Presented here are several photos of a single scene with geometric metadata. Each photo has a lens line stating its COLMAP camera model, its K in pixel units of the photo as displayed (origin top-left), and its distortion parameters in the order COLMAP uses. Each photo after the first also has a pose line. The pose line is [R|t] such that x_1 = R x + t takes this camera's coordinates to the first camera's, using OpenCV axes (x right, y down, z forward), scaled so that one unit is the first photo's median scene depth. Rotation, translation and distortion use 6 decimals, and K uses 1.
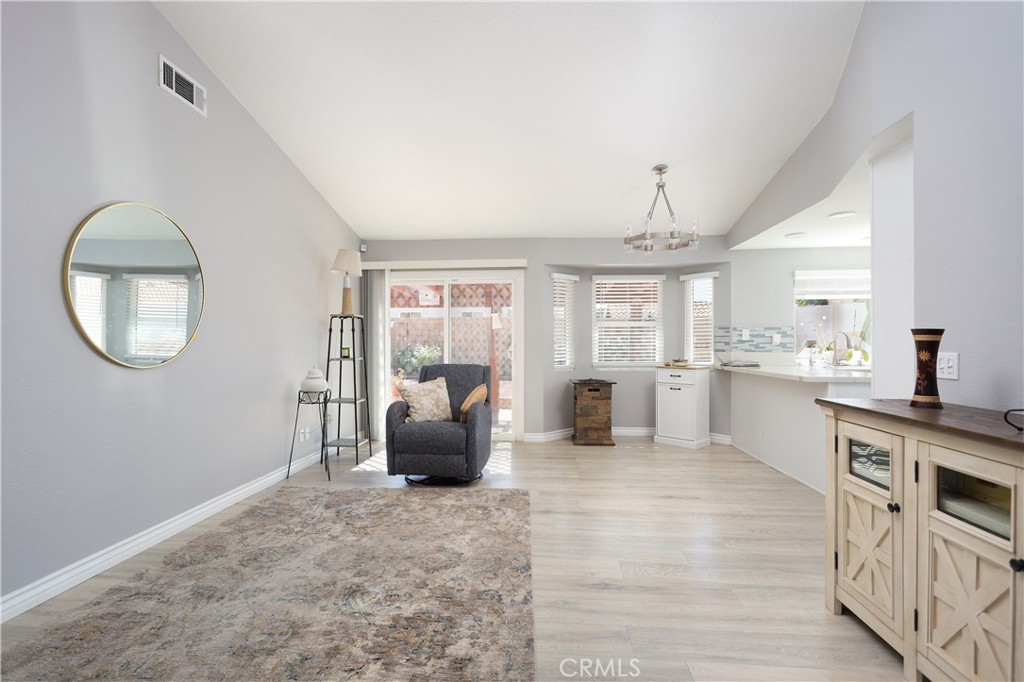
lens RADIAL K [[494.9, 0, 495.4], [0, 494.9, 346.3], [0, 0, 1]] dist [-0.004529, 0.004174]
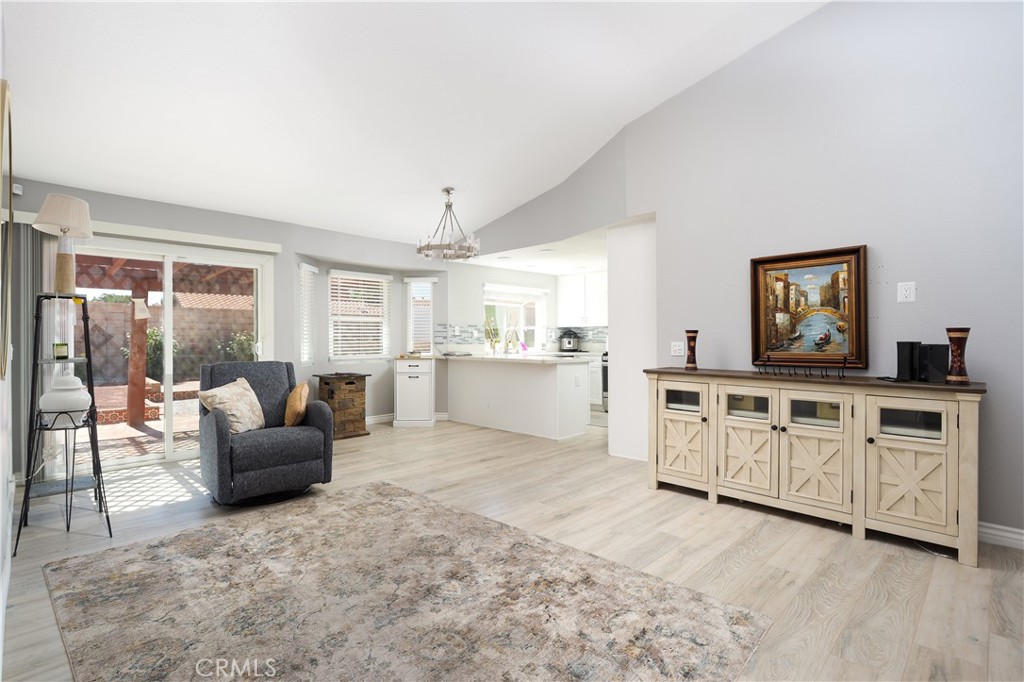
lens RADIAL K [[494.9, 0, 504.6], [0, 494.9, 341.3], [0, 0, 1]] dist [-0.004529, 0.004174]
pose [[0.639838, -0.005265, 0.768492, -0.597561], [0.004431, 0.999985, 0.003162, 0.000201], [-0.768497, 0.001382, 0.639852, 0.163632]]
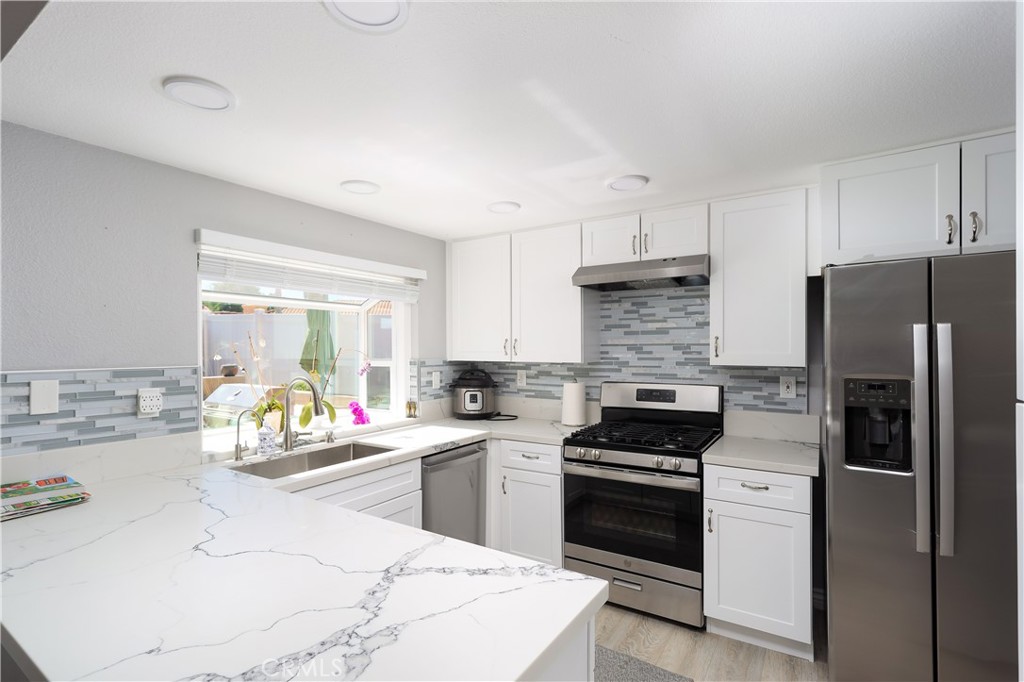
lens RADIAL K [[494.9, 0, 518.7], [0, 494.9, 345.7], [0, 0, 1]] dist [-0.004529, 0.004174]
pose [[0.445958, 0.005265, 0.895038, 0.555715], [0.003515, 0.999965, -0.007633, -0.083050], [-0.895047, 0.006550, 0.445924, 0.905724]]
